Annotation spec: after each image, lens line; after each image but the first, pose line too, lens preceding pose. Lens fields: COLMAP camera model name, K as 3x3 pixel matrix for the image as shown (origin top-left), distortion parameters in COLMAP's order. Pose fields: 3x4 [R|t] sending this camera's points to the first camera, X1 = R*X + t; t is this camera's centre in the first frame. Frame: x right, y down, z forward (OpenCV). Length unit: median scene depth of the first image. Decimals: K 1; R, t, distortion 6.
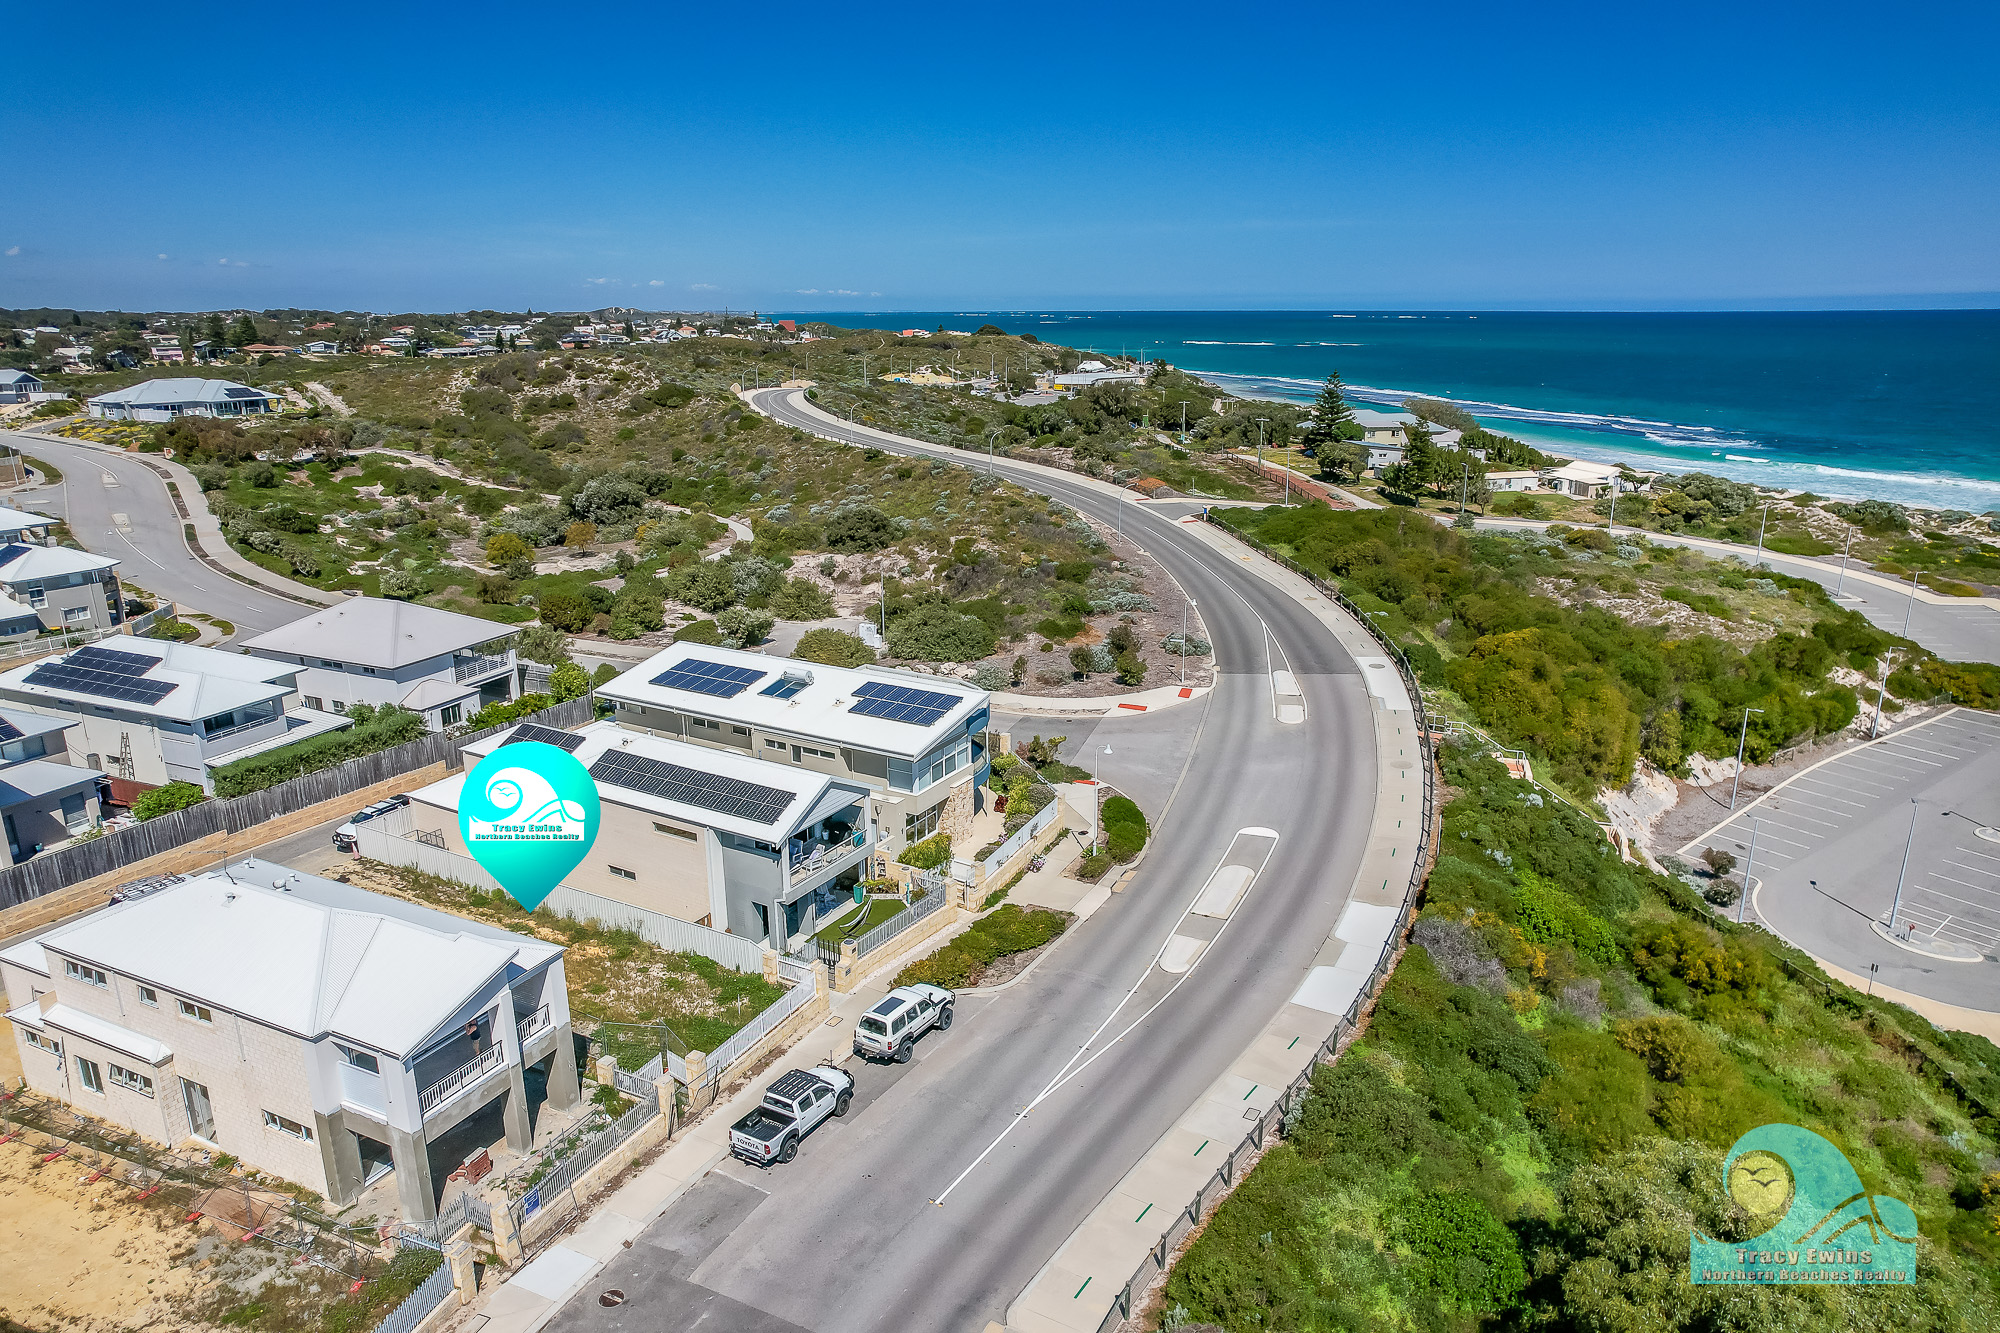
lens RADIAL K [[1276.1, 0, 1000.0], [0, 1276.1, 666.5], [0, 0, 1]] dist [-0.074949, 0.082320]
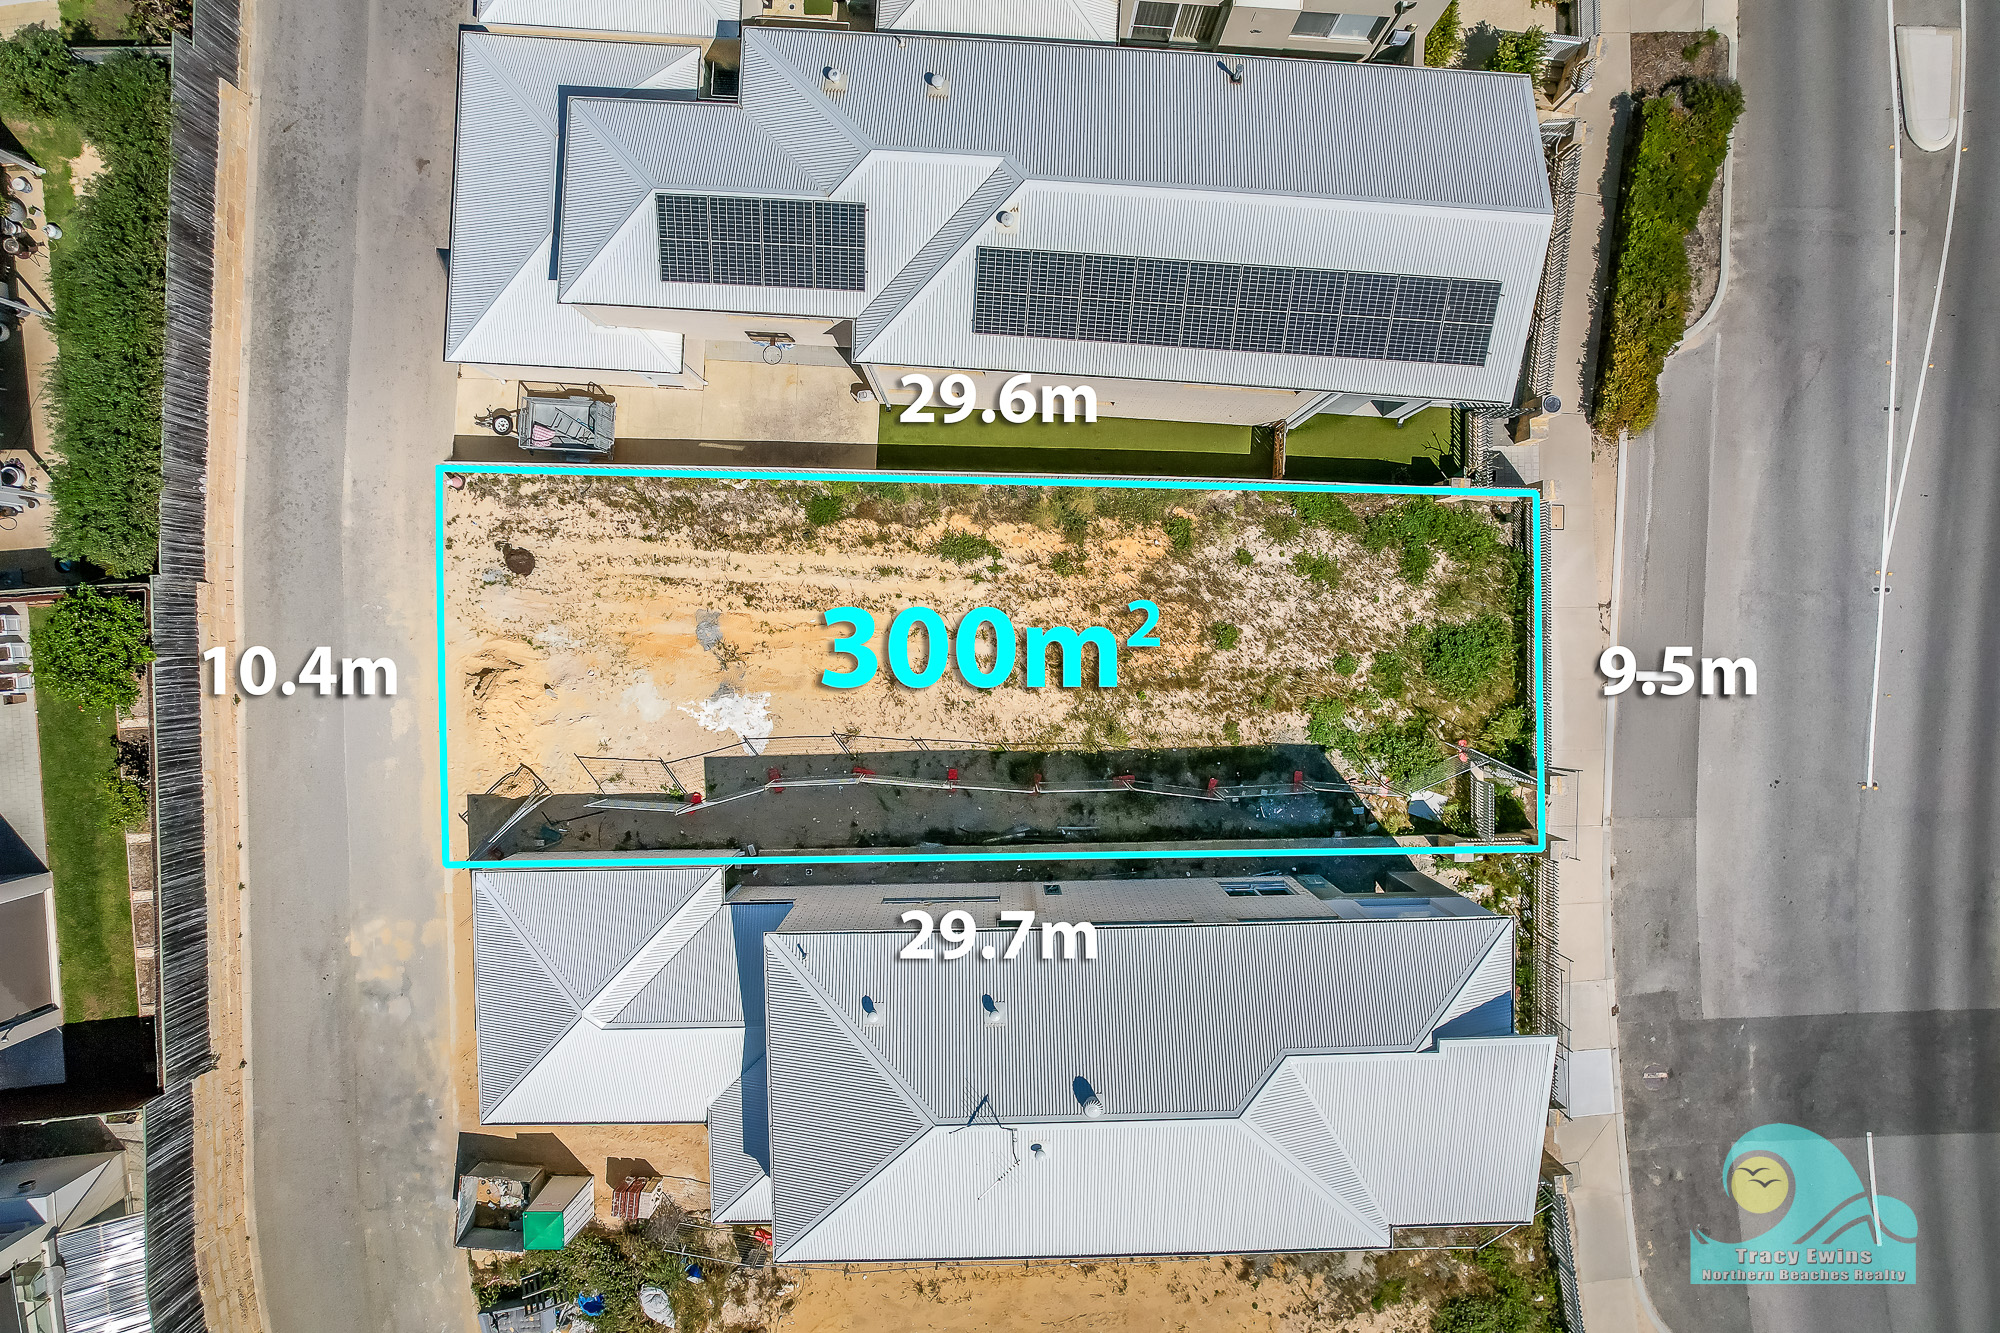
lens RADIAL K [[1252.1, 0, 1000.0], [0, 1252.1, 666.5], [0, 0, 1]] dist [-0.075100, 0.060779]
pose [[0.890515, -0.454839, -0.010220, -0.314955], [0.120369, 0.213885, 0.969415, -0.286061], [-0.438741, -0.864508, 0.245216, 0.654930]]
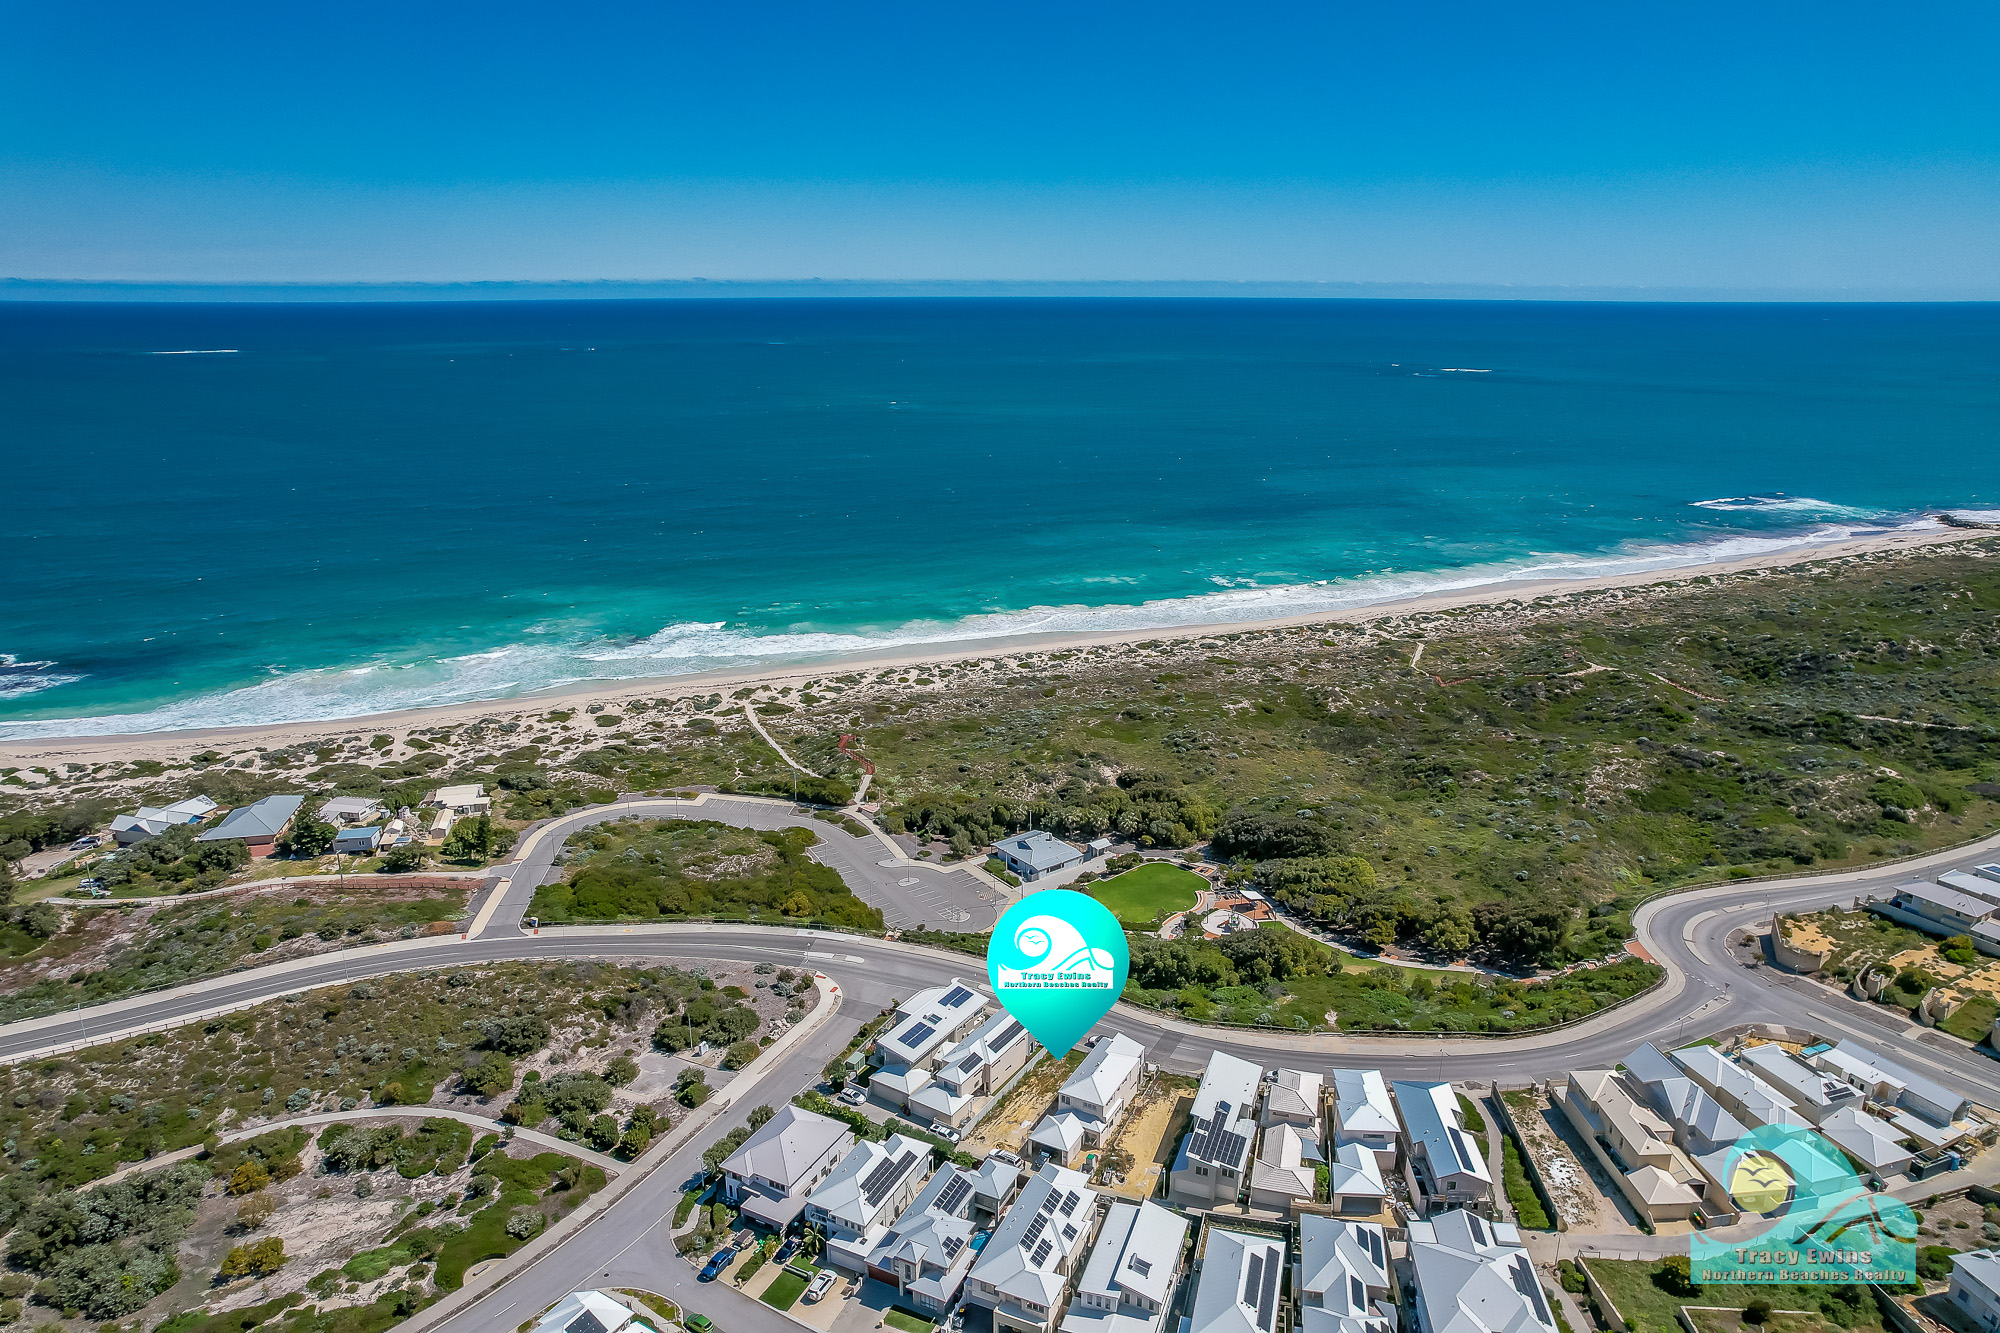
lens RADIAL K [[1276.1, 0, 1000.0], [0, 1276.1, 666.5], [0, 0, 1]] dist [-0.074949, 0.082320]
pose [[0.042906, -0.279923, 0.959063, -2.795095], [0.272919, 0.926720, 0.258274, -1.482454], [-0.961080, 0.250665, 0.116158, 0.283945]]
